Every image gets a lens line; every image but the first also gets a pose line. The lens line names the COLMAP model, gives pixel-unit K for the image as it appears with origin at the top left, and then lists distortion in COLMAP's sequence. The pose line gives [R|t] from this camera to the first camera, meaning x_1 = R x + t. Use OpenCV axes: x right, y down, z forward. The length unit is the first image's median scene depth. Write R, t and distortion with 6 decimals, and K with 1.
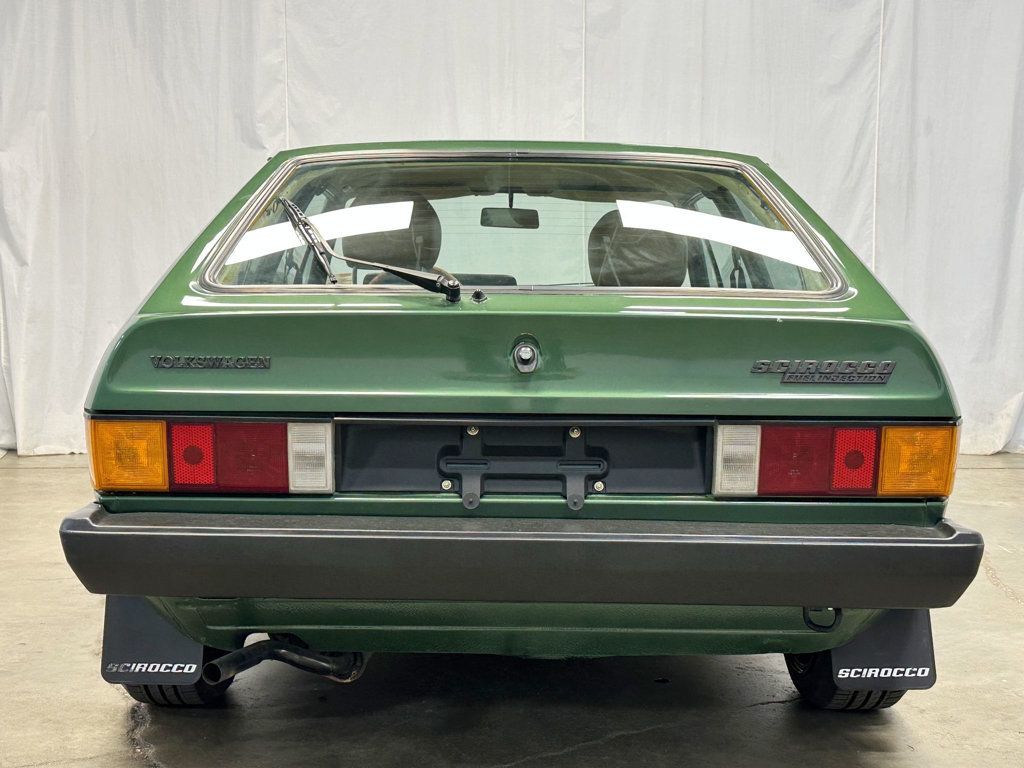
lens RADIAL K [[1306.6, 0, 496.9], [0, 1306.6, 387.9], [0, 0, 1]] dist [0.131193, -0.026356]
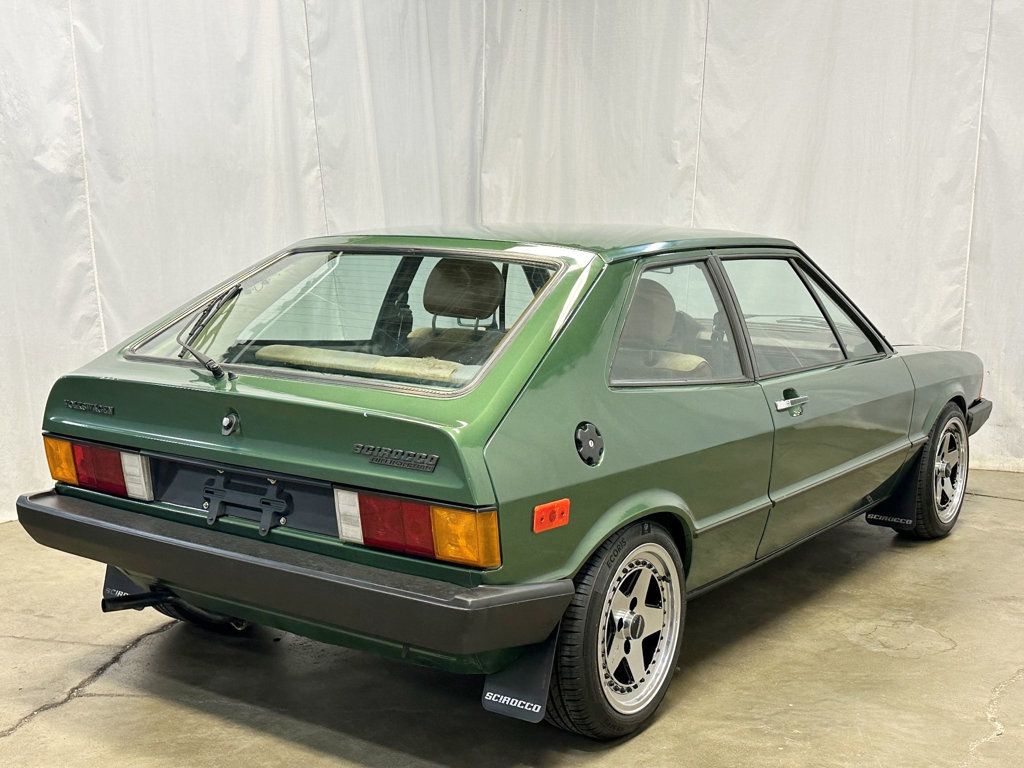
lens RADIAL K [[1309.1, 0, 512.0], [0, 1309.1, 384.0], [0, 0, 1]] dist [0.196713, -0.513975]
pose [[0.810926, 0.083351, -0.579182, 1.067485], [-0.055854, 0.996309, 0.065177, -0.172433], [0.582477, -0.020504, 0.812588, 0.017389]]
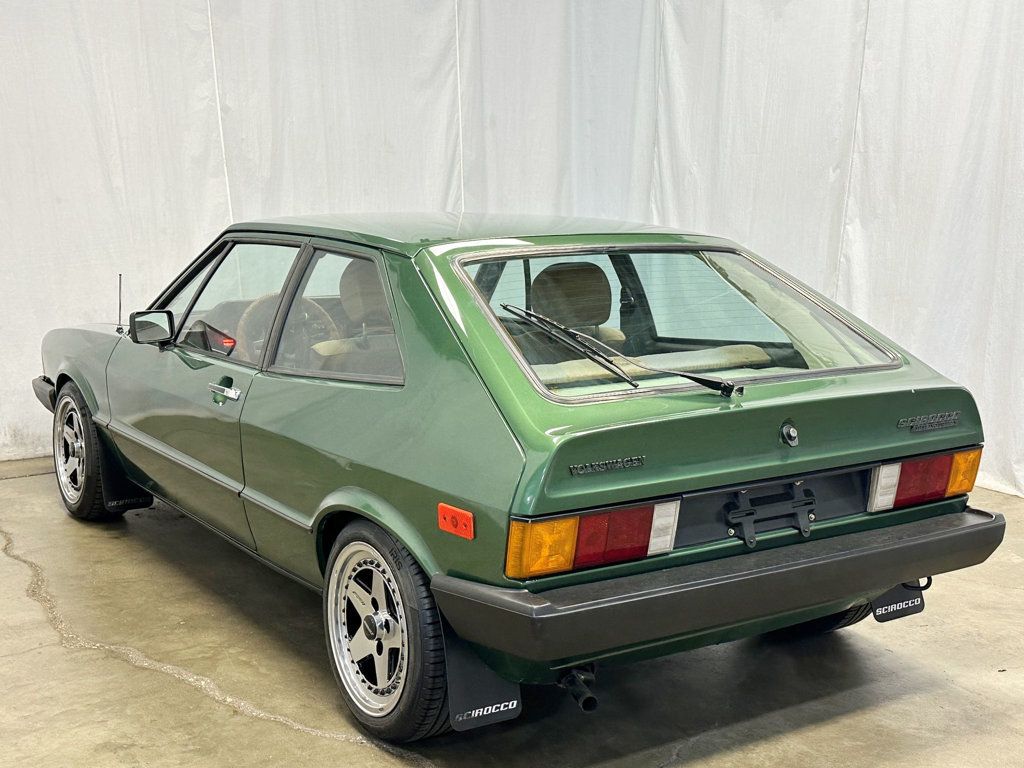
lens RADIAL K [[1309.1, 0, 512.0], [0, 1309.1, 384.0], [0, 0, 1]] dist [0.196713, -0.513975]
pose [[0.829516, -0.088032, 0.551502, -0.963142], [0.041710, 0.994506, 0.096008, -0.217548], [-0.556923, -0.056637, 0.828630, 0.010101]]
